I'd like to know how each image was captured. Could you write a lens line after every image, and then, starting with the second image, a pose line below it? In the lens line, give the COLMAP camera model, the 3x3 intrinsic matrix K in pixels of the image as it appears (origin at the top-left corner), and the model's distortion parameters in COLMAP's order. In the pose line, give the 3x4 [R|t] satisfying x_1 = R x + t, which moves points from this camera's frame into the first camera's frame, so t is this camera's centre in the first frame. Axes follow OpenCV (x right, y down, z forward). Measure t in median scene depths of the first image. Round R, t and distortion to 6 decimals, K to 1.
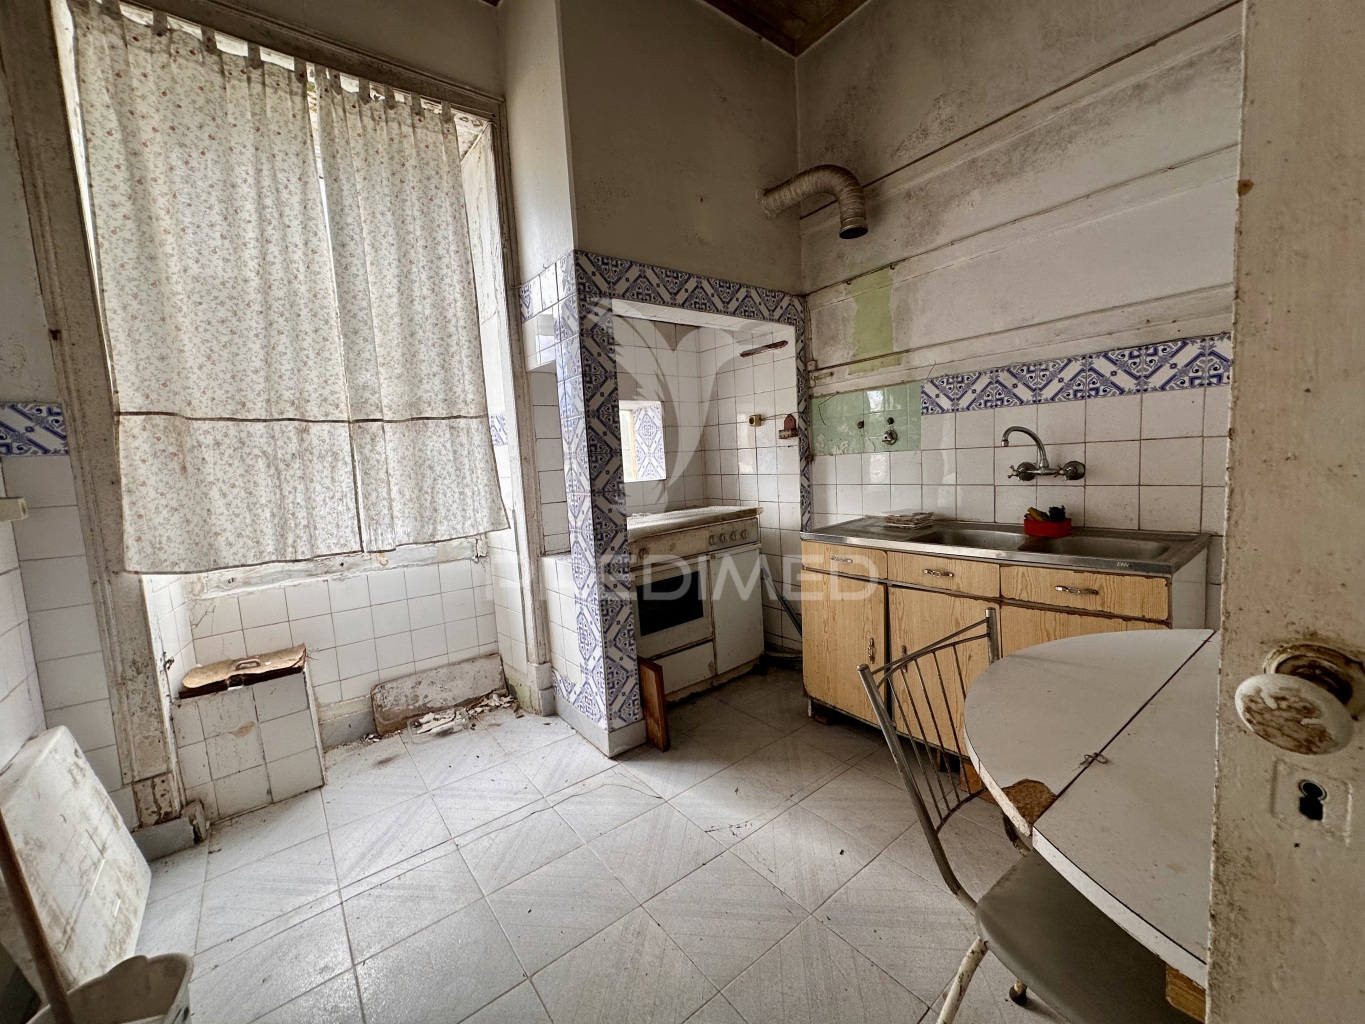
lens RADIAL K [[543.8, 0, 682.5], [0, 543.8, 512.0], [0, 0, 1]] dist [0.000241, 0.000092]
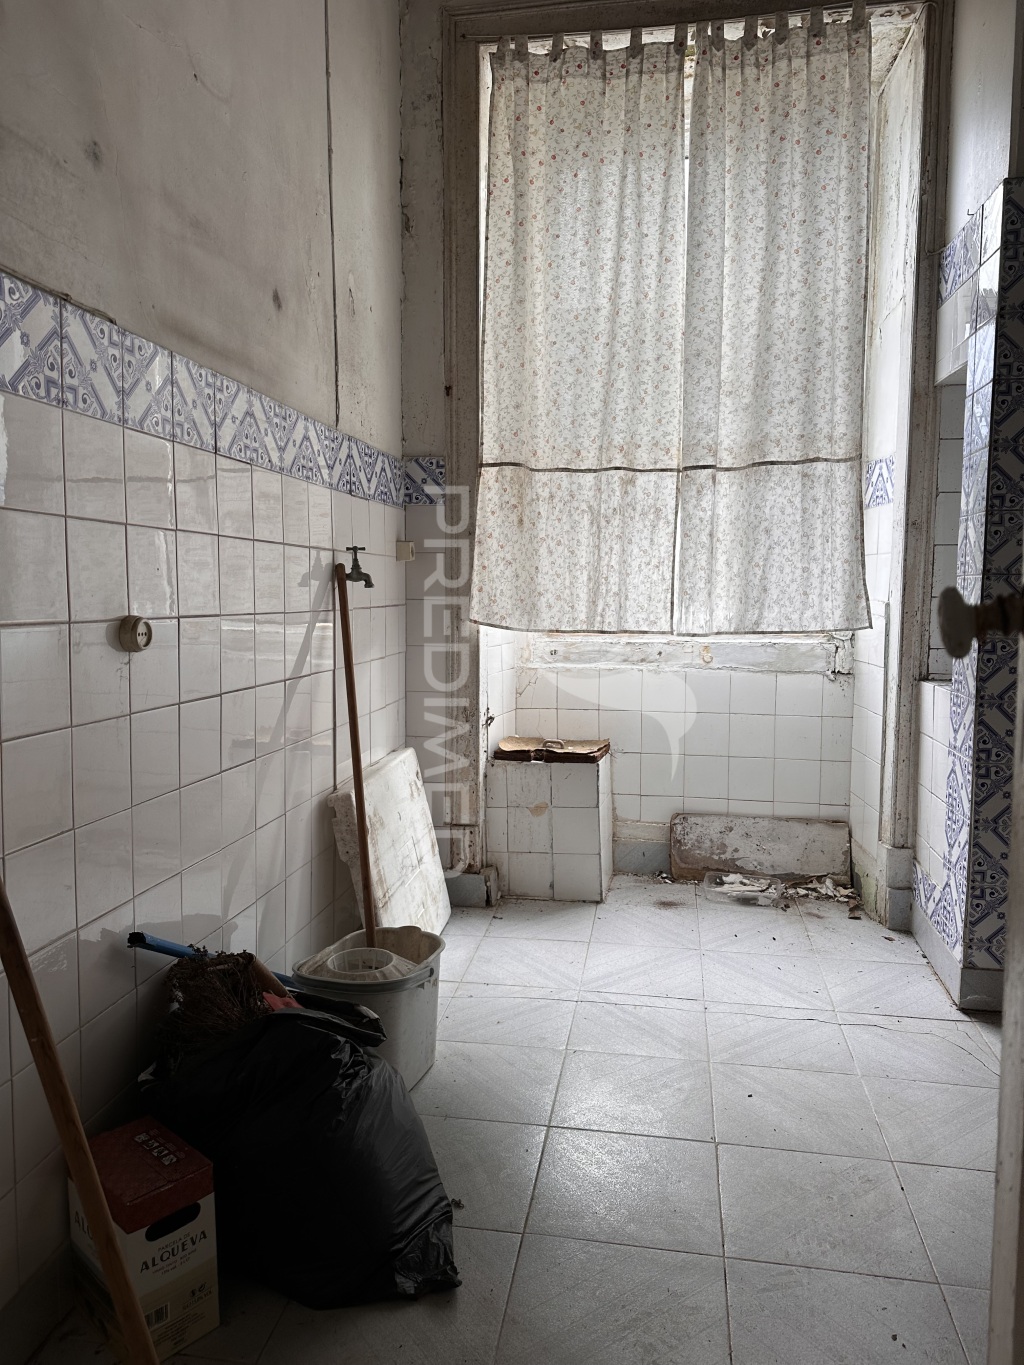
lens RADIAL K [[985.3, 0, 512.0], [0, 985.3, 682.5], [0, 0, 1]] dist [0.124110, -0.223018]
pose [[0.672547, 0.127095, -0.729059, 0.335598], [-0.113494, 0.991202, 0.068097, 0.073999], [0.731300, 0.036945, 0.681055, -0.170513]]
